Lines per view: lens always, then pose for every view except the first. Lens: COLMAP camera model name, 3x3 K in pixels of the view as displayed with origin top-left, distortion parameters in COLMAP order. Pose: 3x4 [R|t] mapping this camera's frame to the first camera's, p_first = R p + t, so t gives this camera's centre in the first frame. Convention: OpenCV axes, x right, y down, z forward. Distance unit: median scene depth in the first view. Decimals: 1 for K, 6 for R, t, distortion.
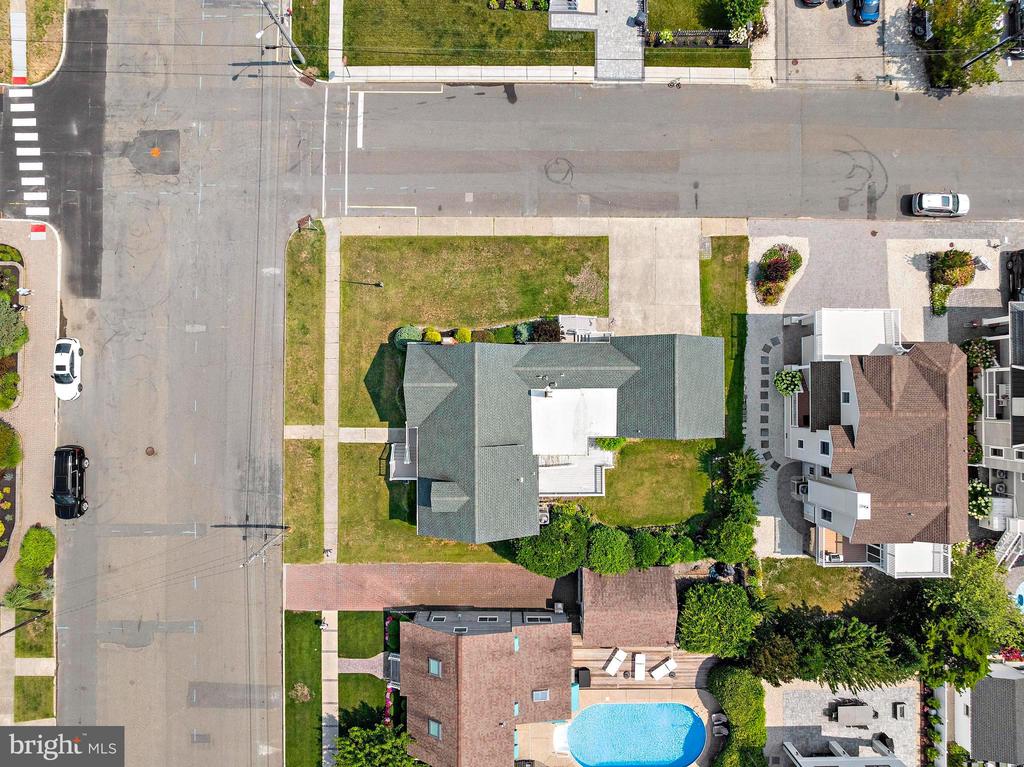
lens RADIAL K [[738.6, 0, 512.0], [0, 738.6, 383.5], [0, 0, 1]] dist [-0.030630, -0.011476]
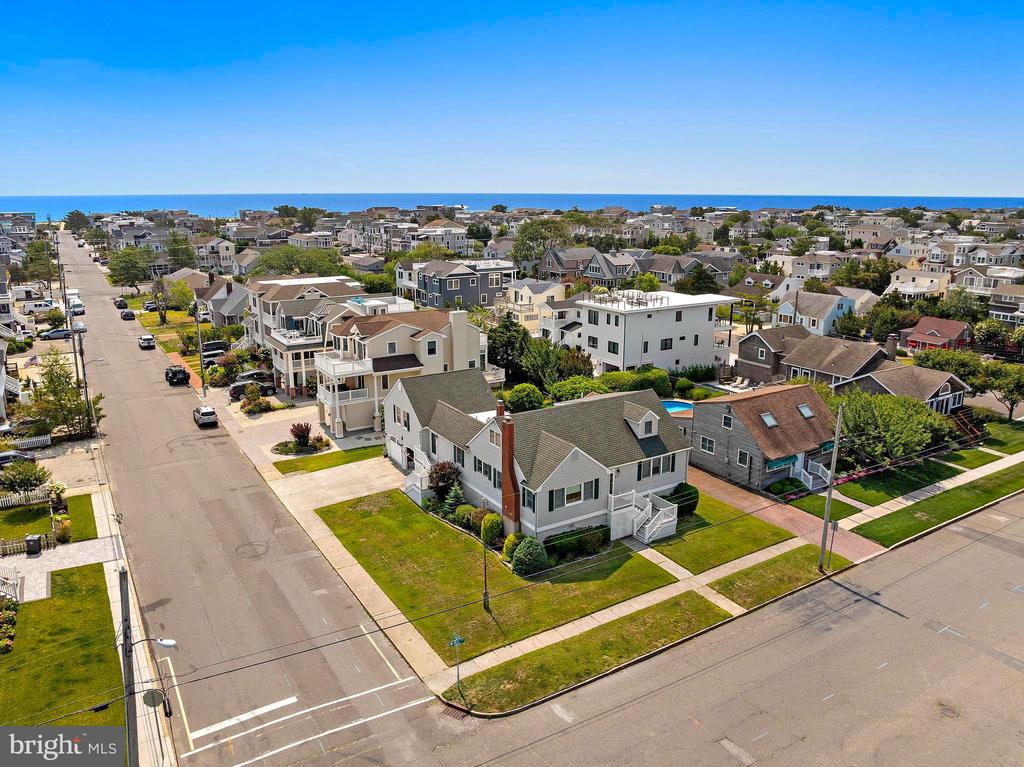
lens RADIAL K [[746.8, 0, 512.0], [0, 746.8, 383.5], [0, 0, 1]] dist [-0.010372, -0.059721]
pose [[-0.528587, -0.219596, 0.819984, -0.713284], [0.848389, -0.103835, 0.519090, -0.452675], [-0.028847, 0.970049, 0.241189, 0.621983]]
